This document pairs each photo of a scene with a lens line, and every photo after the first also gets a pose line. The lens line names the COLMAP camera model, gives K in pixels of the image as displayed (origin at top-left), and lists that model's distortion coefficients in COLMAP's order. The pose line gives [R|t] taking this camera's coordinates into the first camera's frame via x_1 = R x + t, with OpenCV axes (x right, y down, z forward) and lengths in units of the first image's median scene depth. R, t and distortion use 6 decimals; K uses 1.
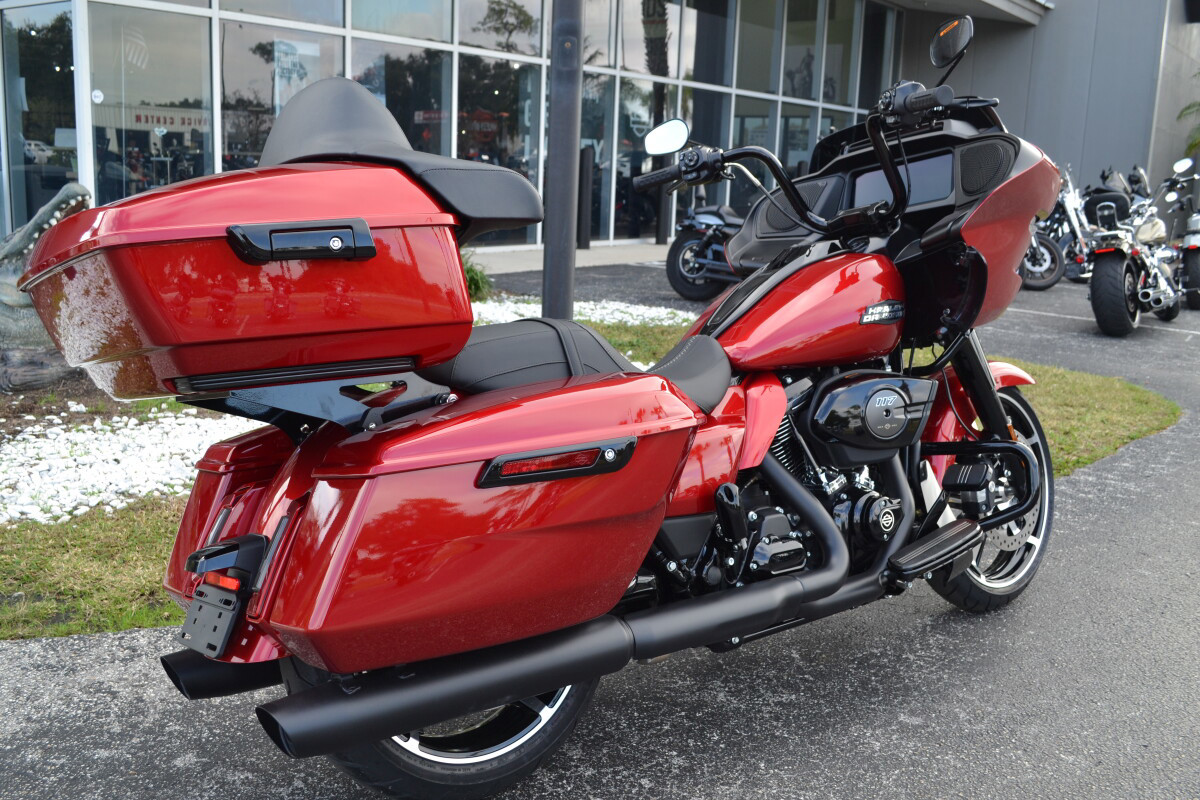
lens RADIAL K [[1135.7, 0, 653.2], [0, 1135.7, 400.4], [0, 0, 1]] dist [-0.096641, 0.003370]
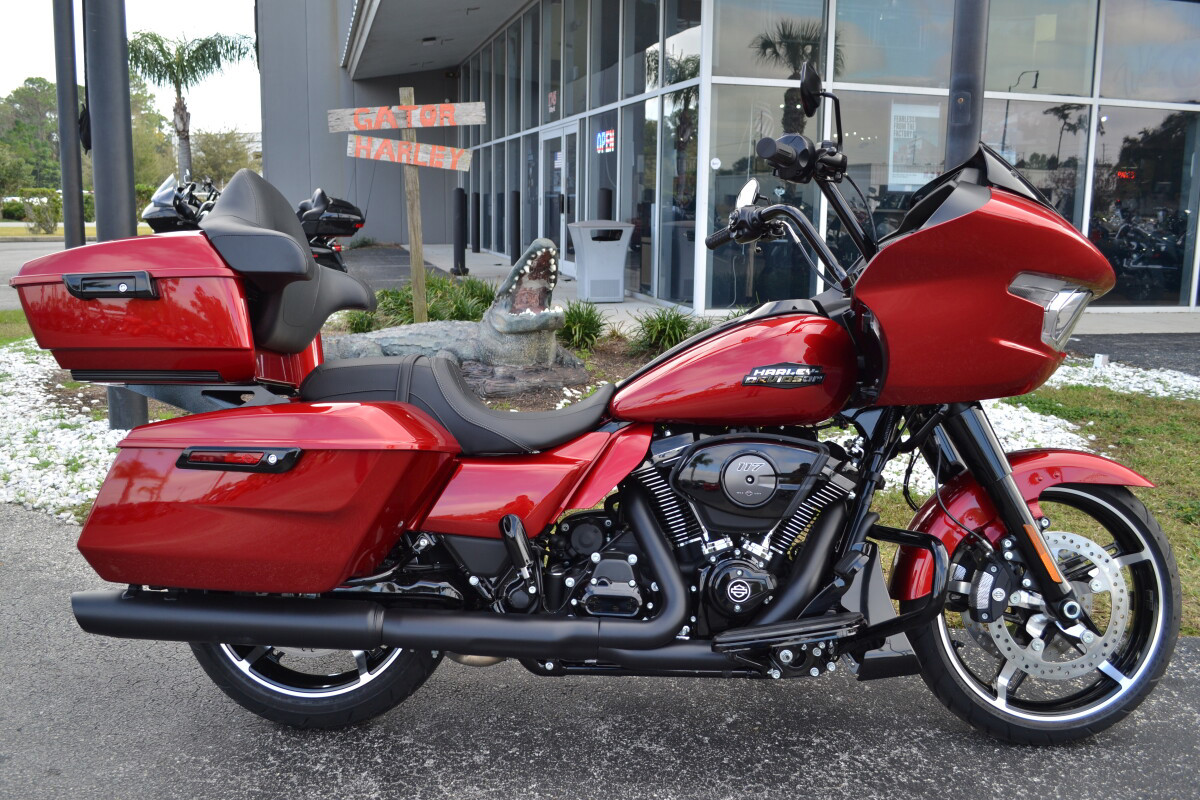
lens RADIAL K [[1090.2, 0, 600.0], [0, 1090.2, 400.0], [0, 0, 1]] dist [-0.085696, 0.016298]
pose [[0.757390, 0.086725, -0.647178, 0.678967], [-0.114165, 0.993462, -0.000478, -0.039148], [0.642905, 0.074247, 0.762339, 0.208564]]
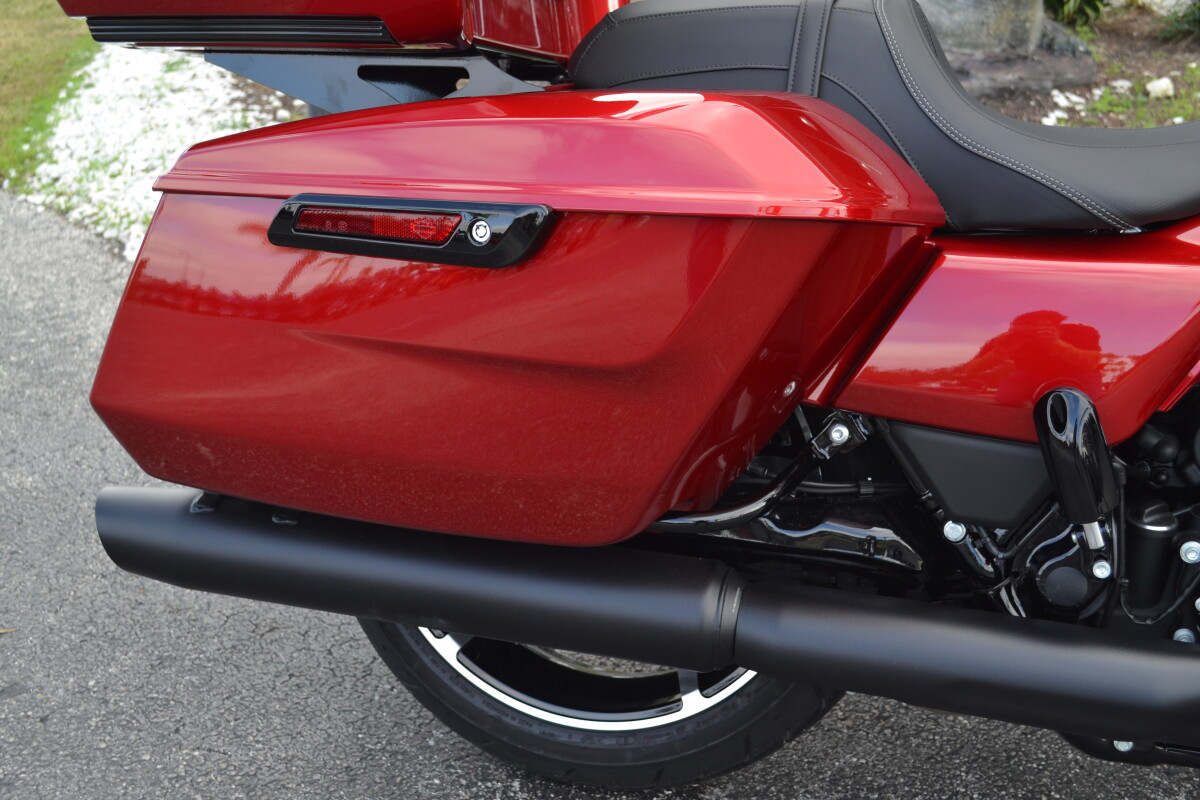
lens RADIAL K [[1524.0, 0, 600.0], [0, 1524.0, 400.0], [0, 0, 1]] dist [-0.027626, -0.048817]
pose [[0.542301, 0.250012, -0.802124, 0.369265], [-0.125885, 0.968102, 0.216637, -0.022086], [0.830700, -0.016507, 0.556476, 0.447799]]
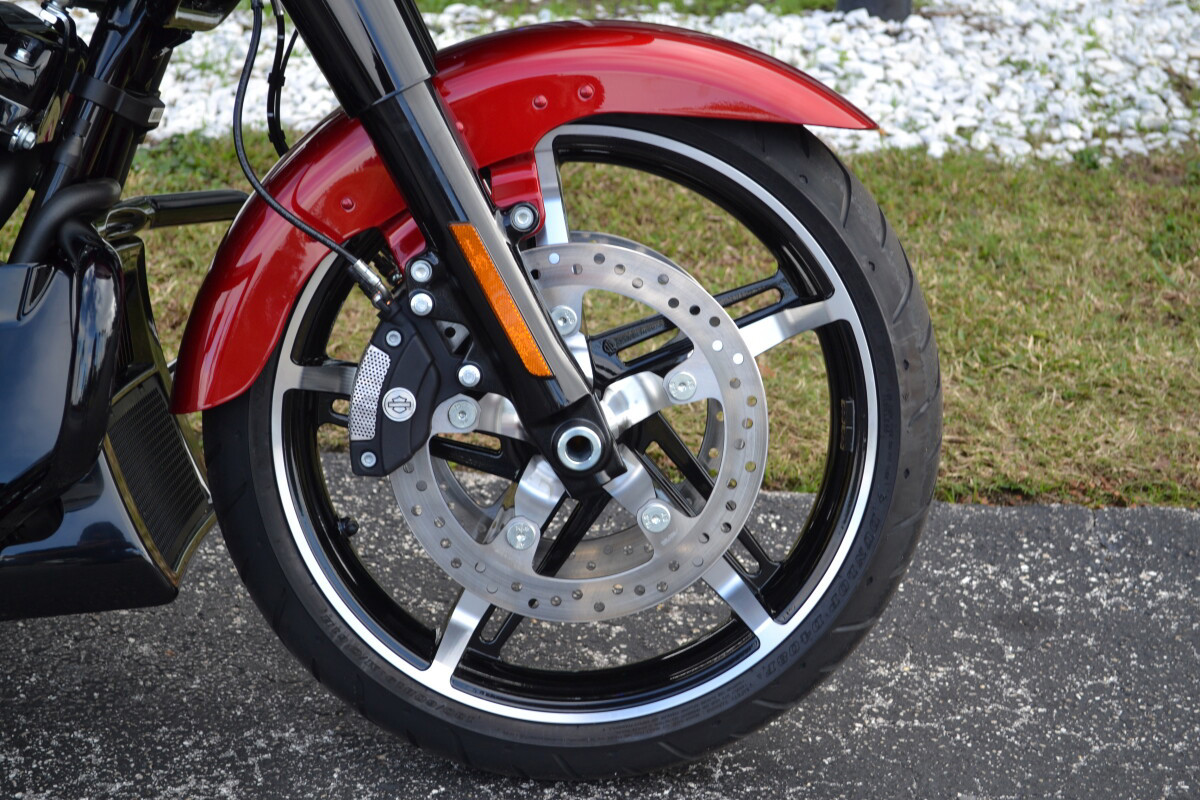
lens RADIAL K [[2263.0, 0, 600.0], [0, 2263.0, 400.0], [0, 0, 1]] dist [0.022109, 0.052449]
pose [[0.772846, 0.216097, -0.596666, 0.850614], [-0.126306, 0.973804, 0.189085, -0.063087], [0.621897, -0.070771, 0.779895, 0.609420]]
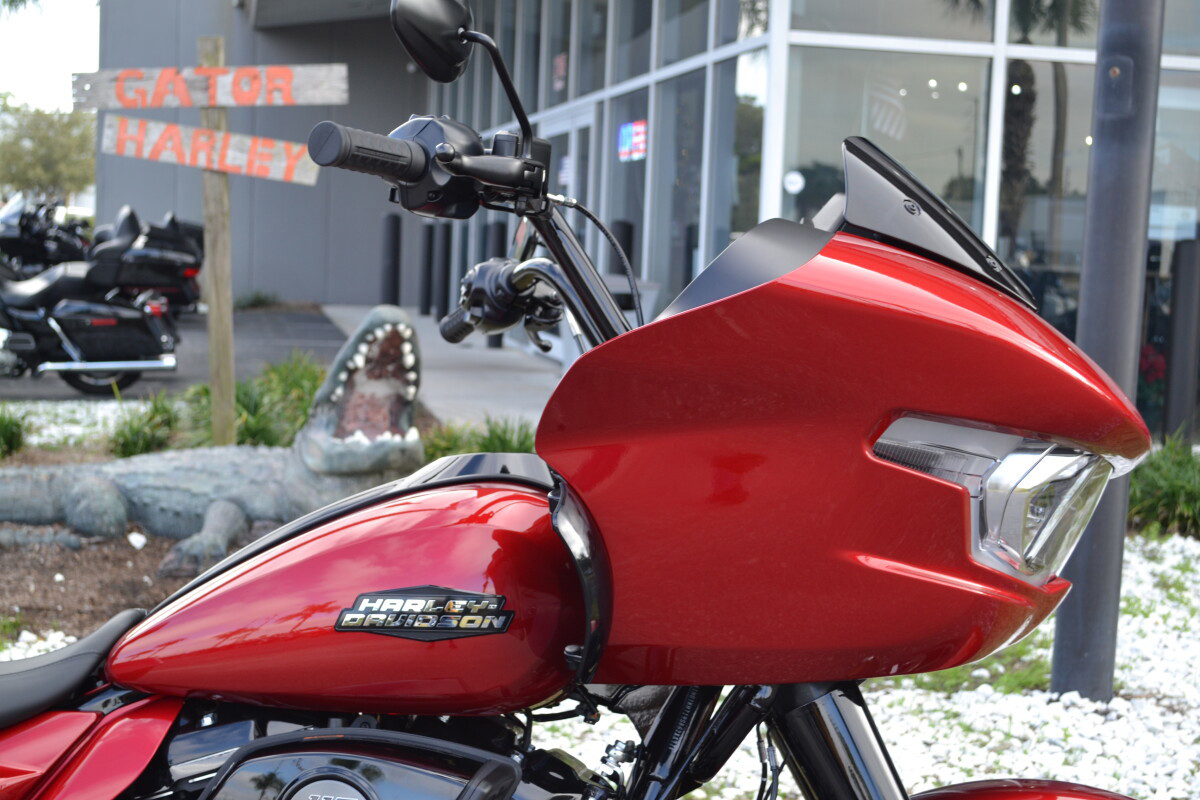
lens RADIAL K [[1852.0, 0, 600.0], [0, 1852.0, 400.0], [0, 0, 1]] dist [-0.020185, -0.013725]
pose [[0.721017, 0.047595, -0.691281, 0.767128], [-0.149478, 0.984832, -0.088101, -0.106706], [0.676603, 0.166853, 0.717195, 0.498247]]
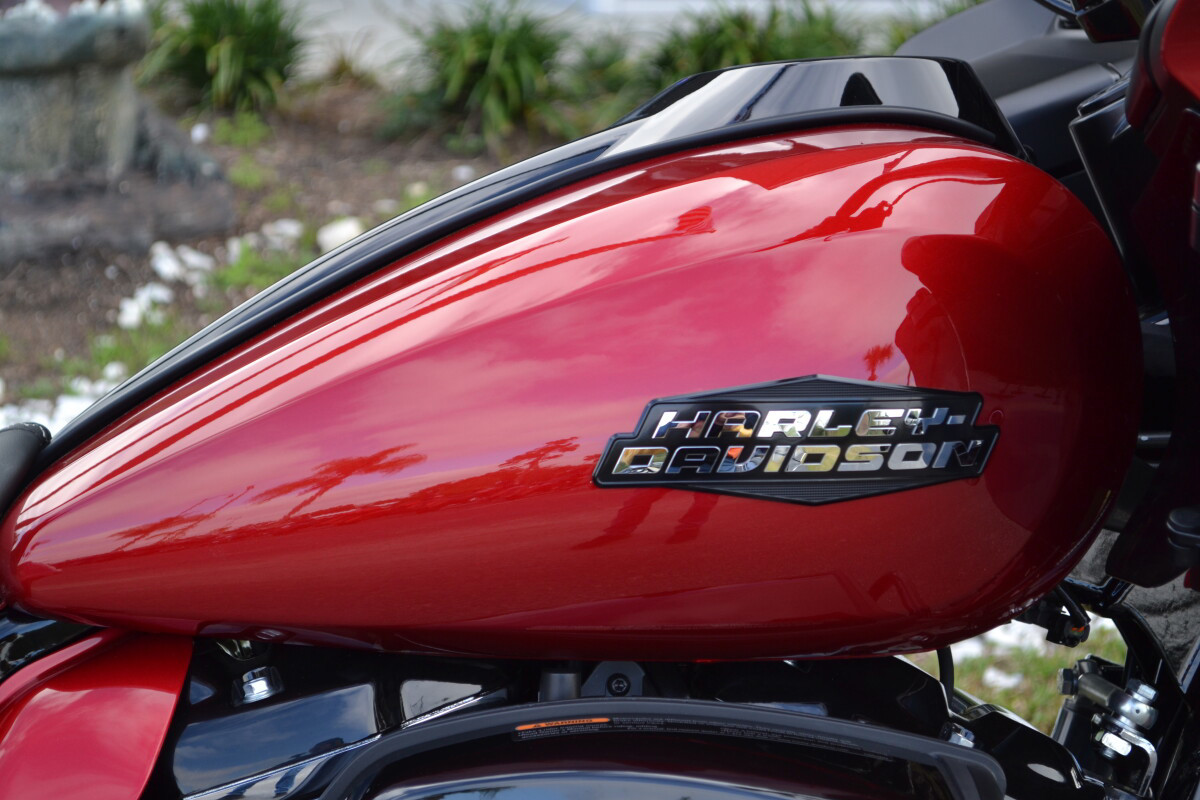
lens RADIAL K [[2811.7, 0, 600.0], [0, 2811.7, 400.0], [0, 0, 1]] dist [0.001108, 0.333357]
pose [[0.805359, 0.135220, -0.577159, 0.459230], [-0.126052, 0.990433, 0.056154, -0.107123], [0.579230, 0.027528, 0.814699, 0.579898]]
